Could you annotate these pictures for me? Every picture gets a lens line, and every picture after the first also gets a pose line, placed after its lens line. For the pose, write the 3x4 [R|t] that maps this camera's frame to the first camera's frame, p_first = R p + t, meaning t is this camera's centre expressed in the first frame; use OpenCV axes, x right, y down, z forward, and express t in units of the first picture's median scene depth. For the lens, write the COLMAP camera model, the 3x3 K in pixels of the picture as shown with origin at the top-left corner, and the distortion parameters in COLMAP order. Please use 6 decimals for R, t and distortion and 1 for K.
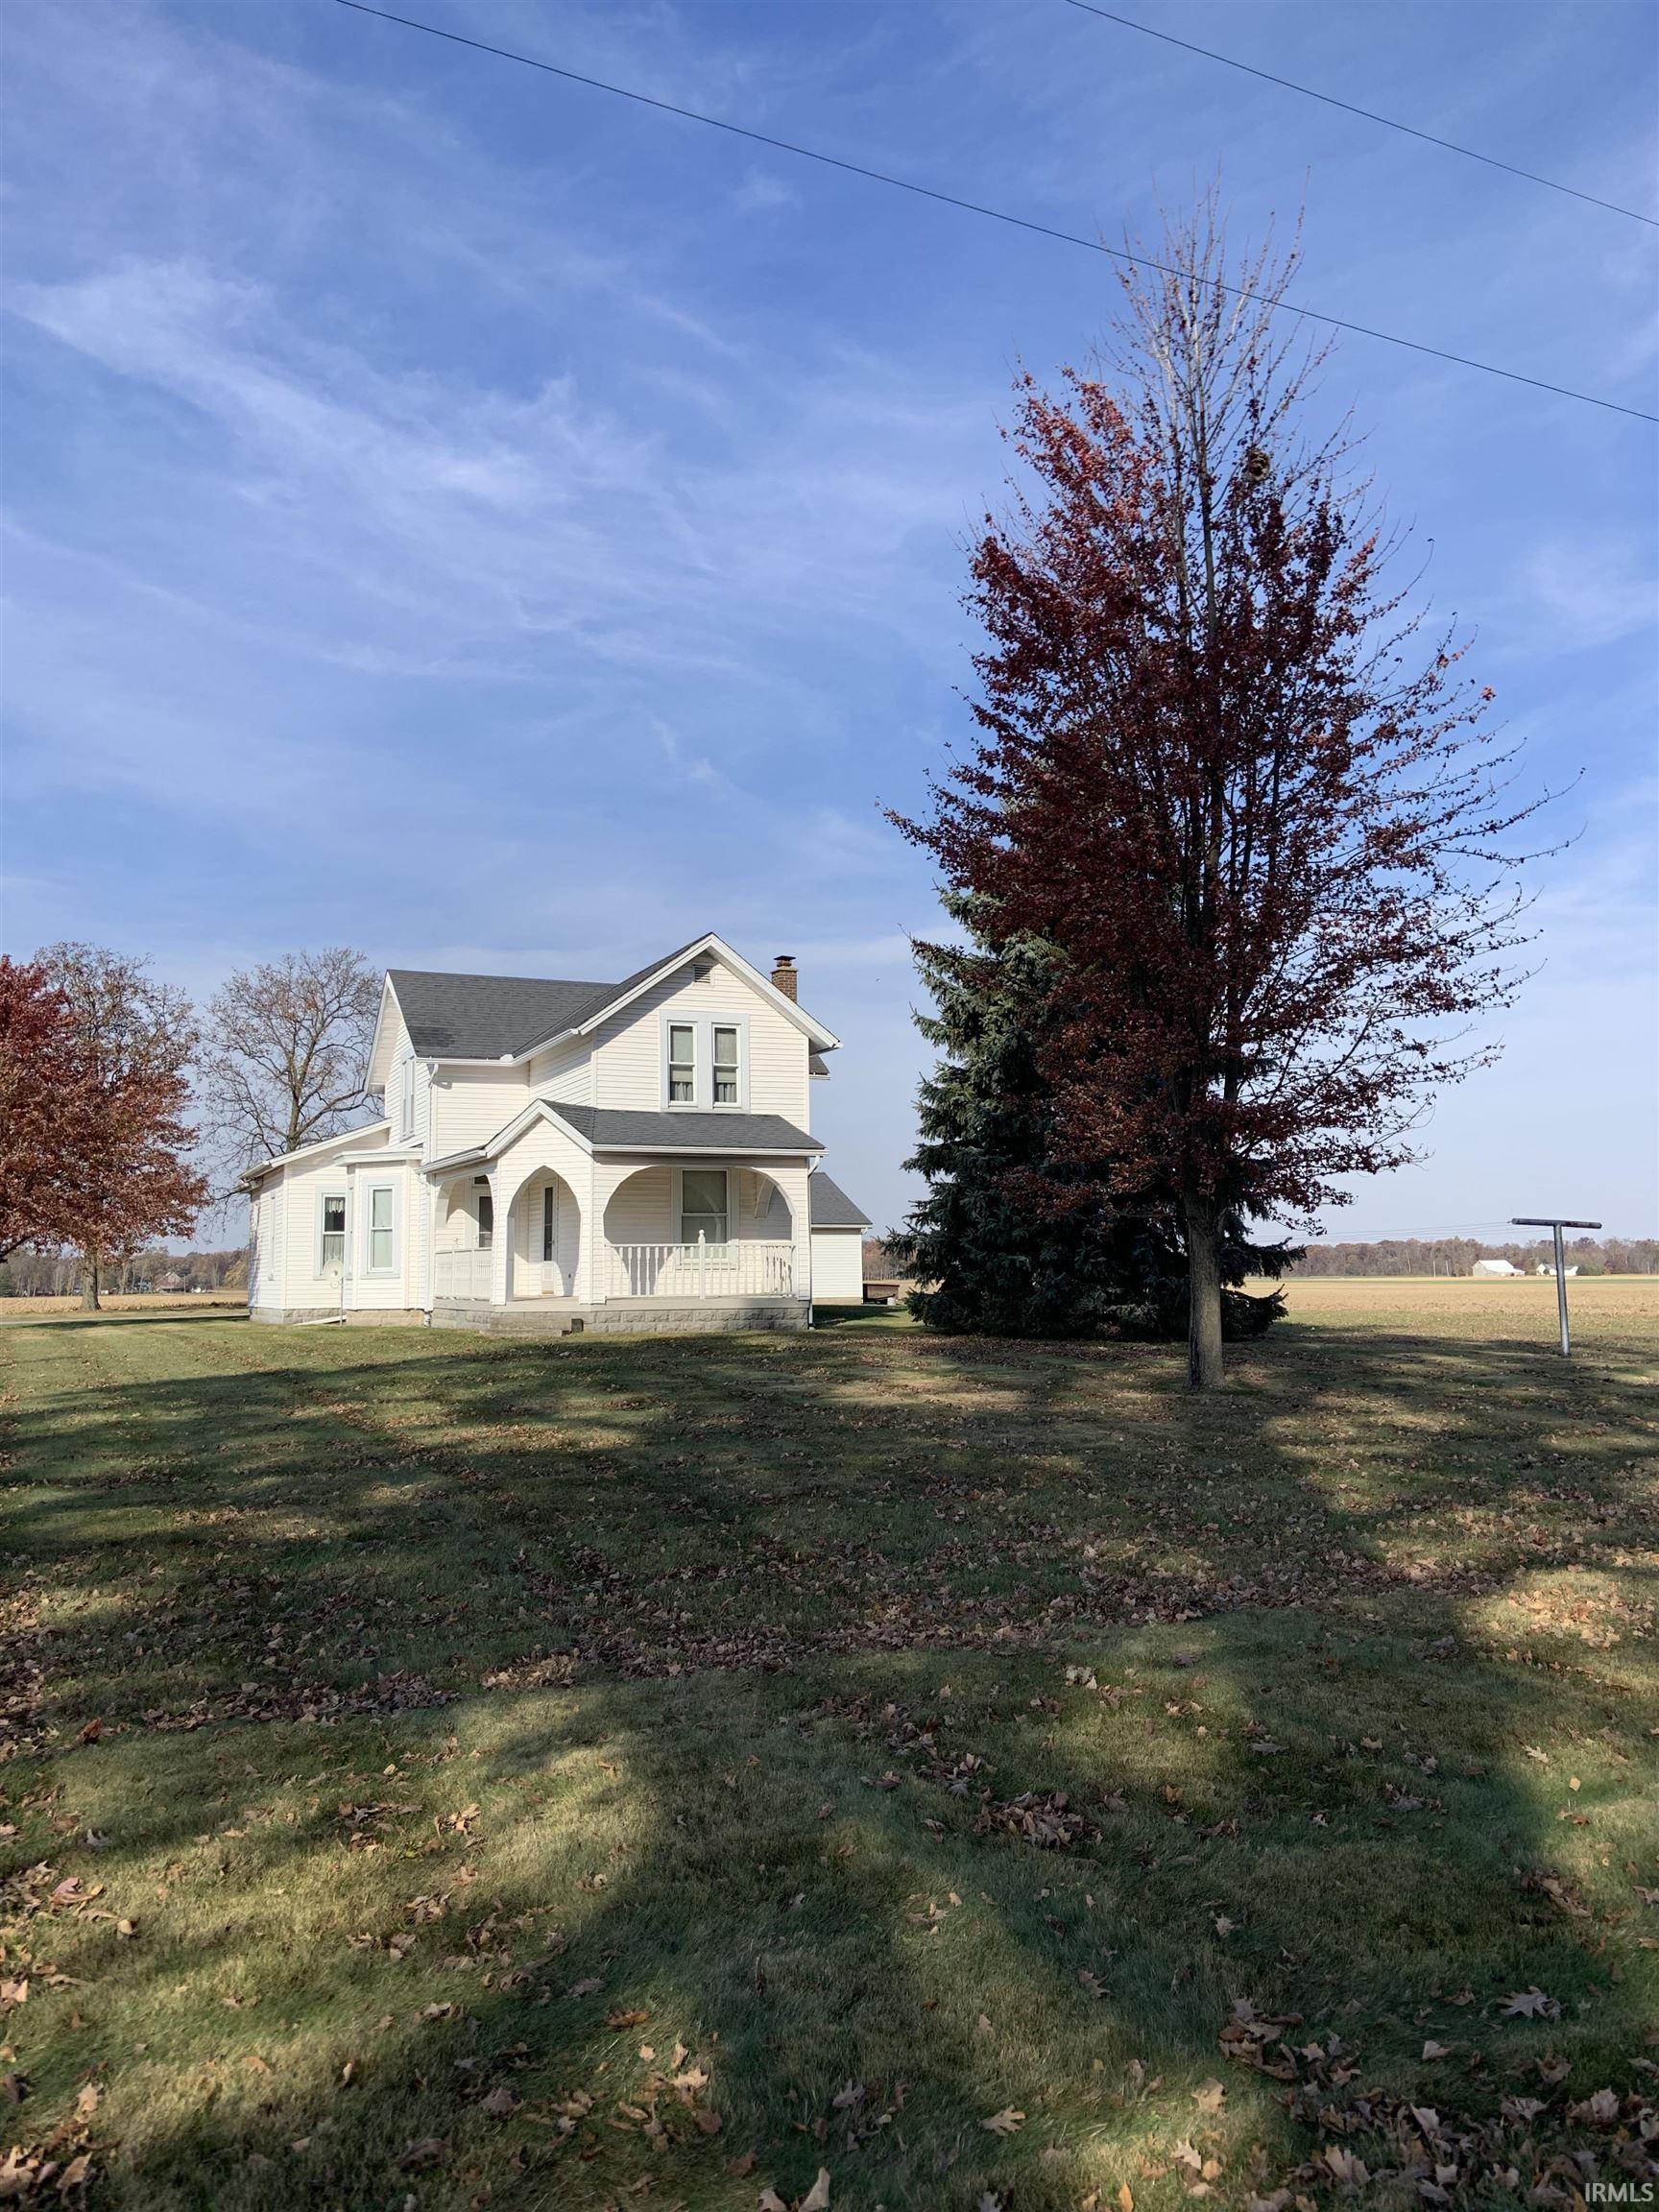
lens RADIAL K [[1668.8, 0, 770.0], [0, 1668.8, 1094.8], [0, 0, 1]] dist [0.112859, -0.137987]
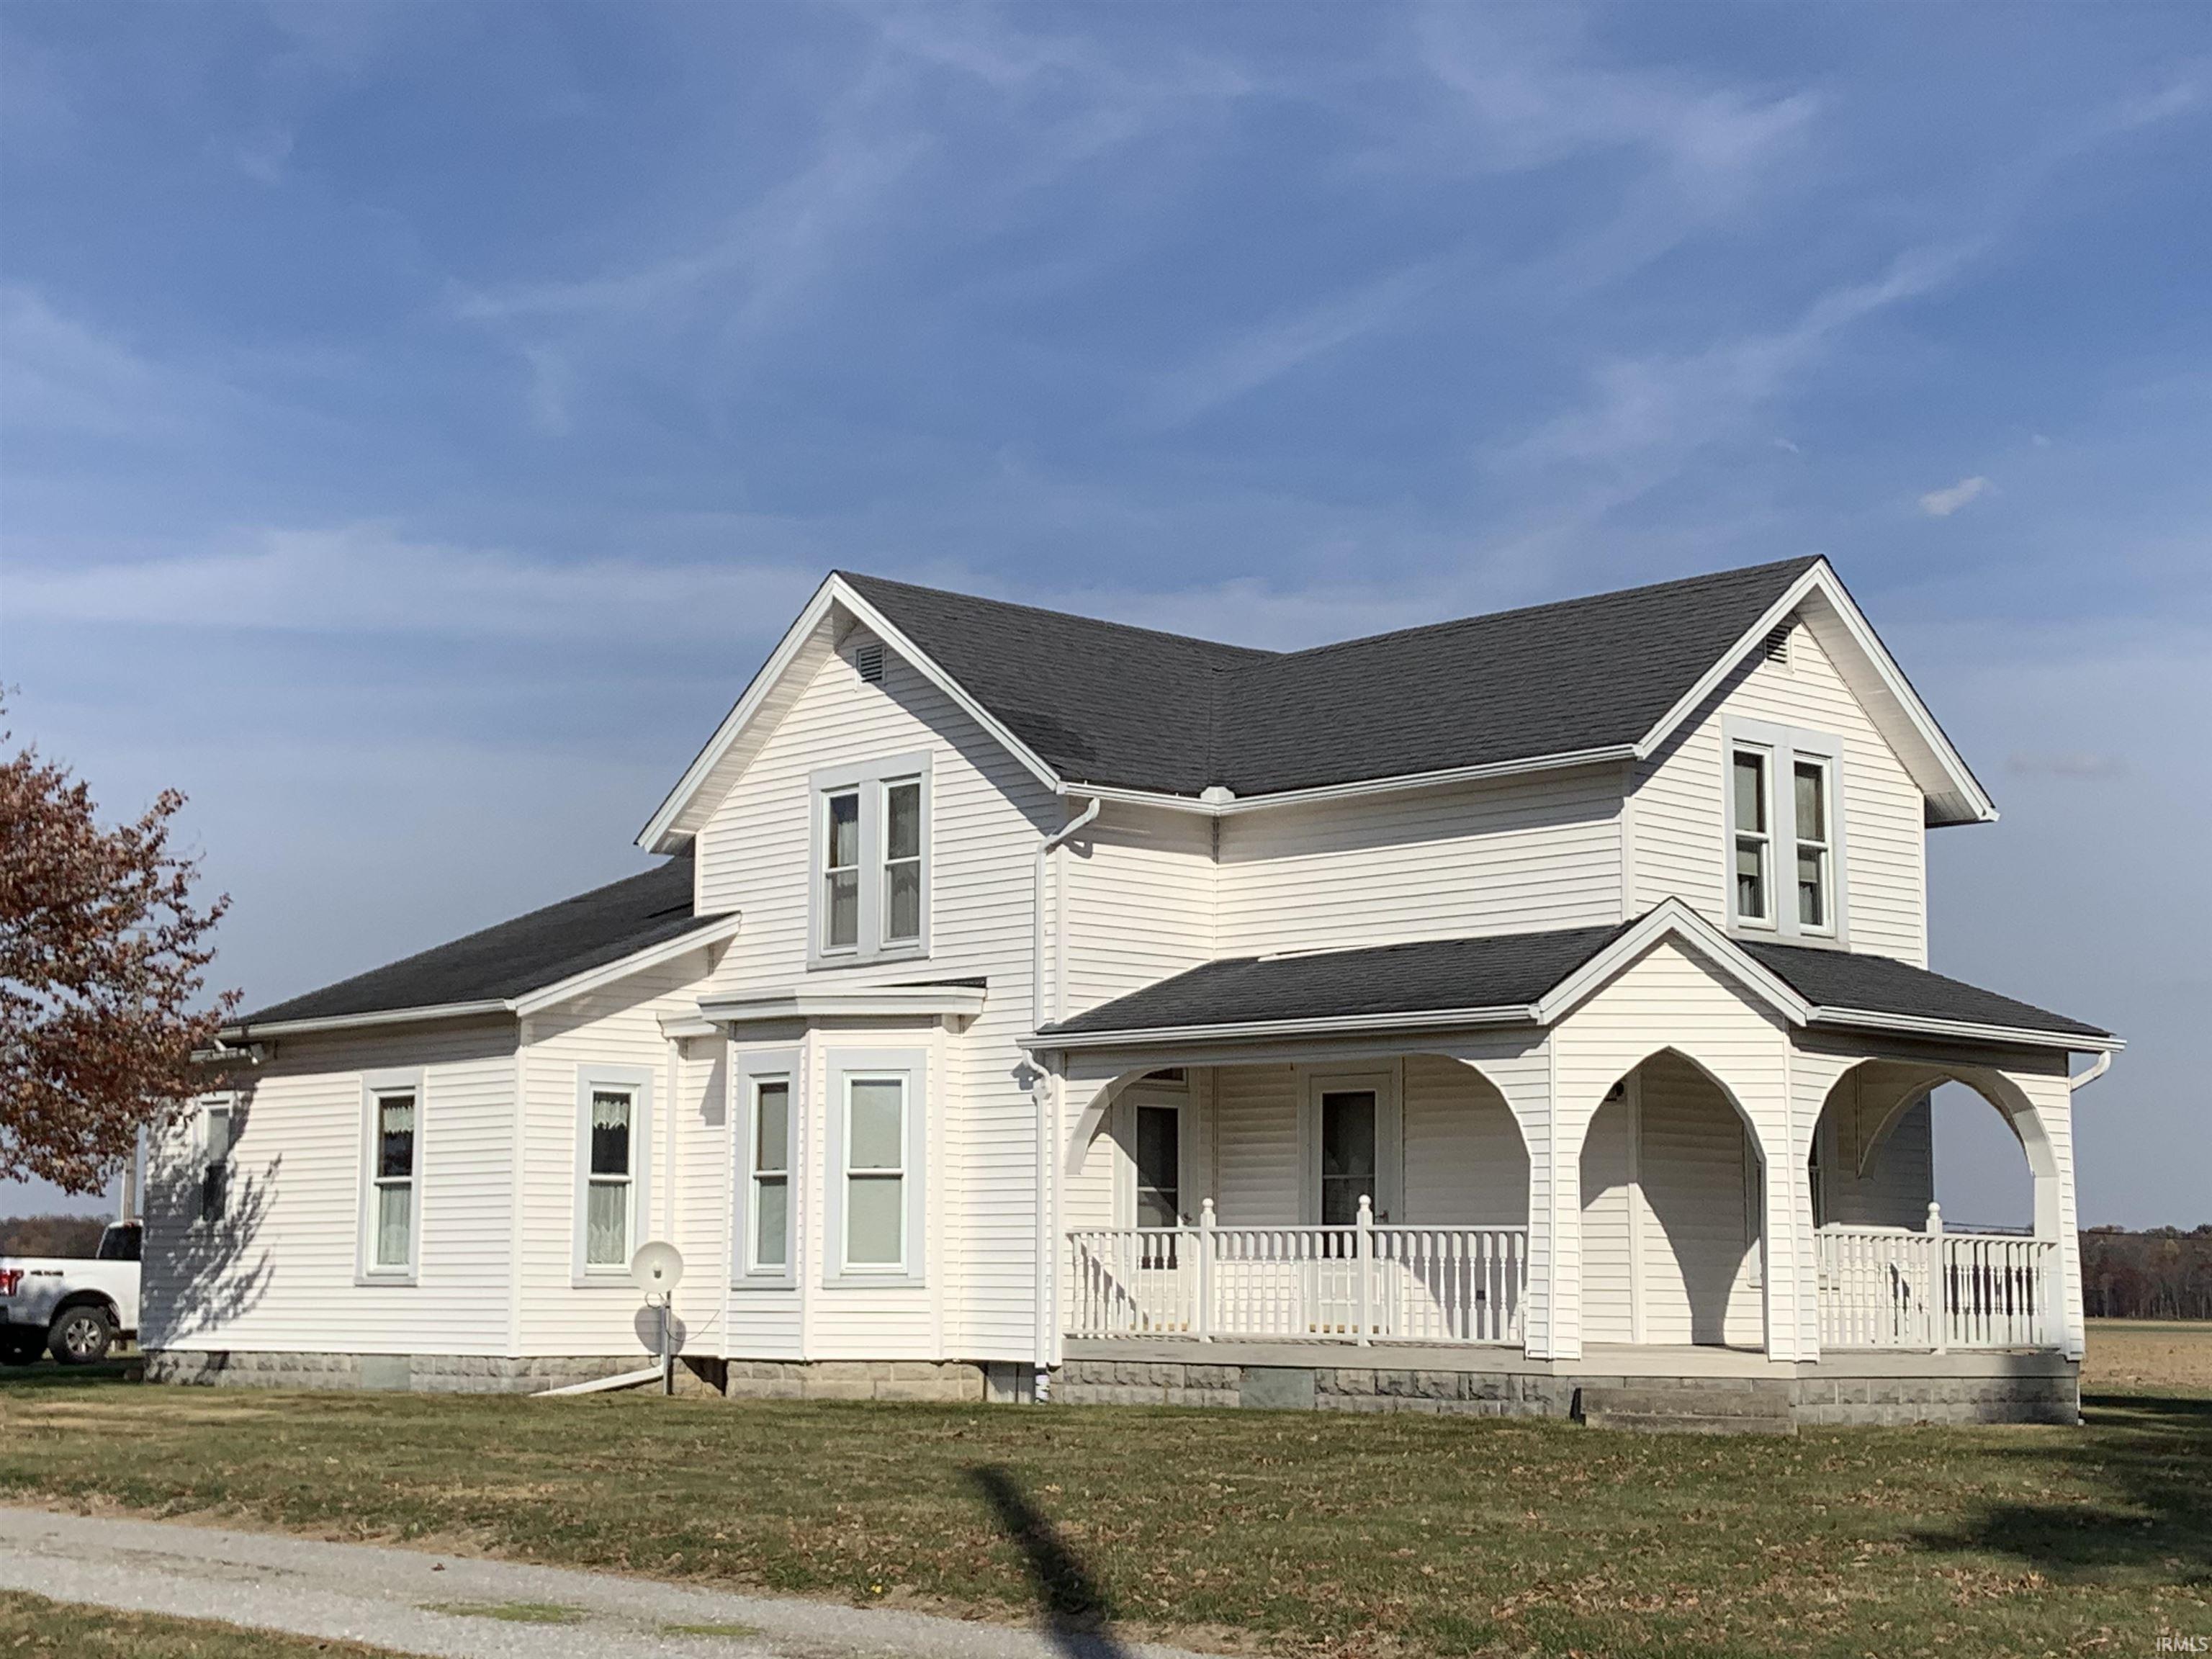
lens RADIAL K [[3386.1, 0, 1104.3], [0, 3386.1, 826.4], [0, 0, 1]] dist [0.092877, 0.000000]
pose [[0.938853, 0.063712, 0.338372, -0.493970], [-0.053983, 0.997815, -0.038098, 0.022163], [-0.340060, 0.017502, 0.940241, 0.169604]]
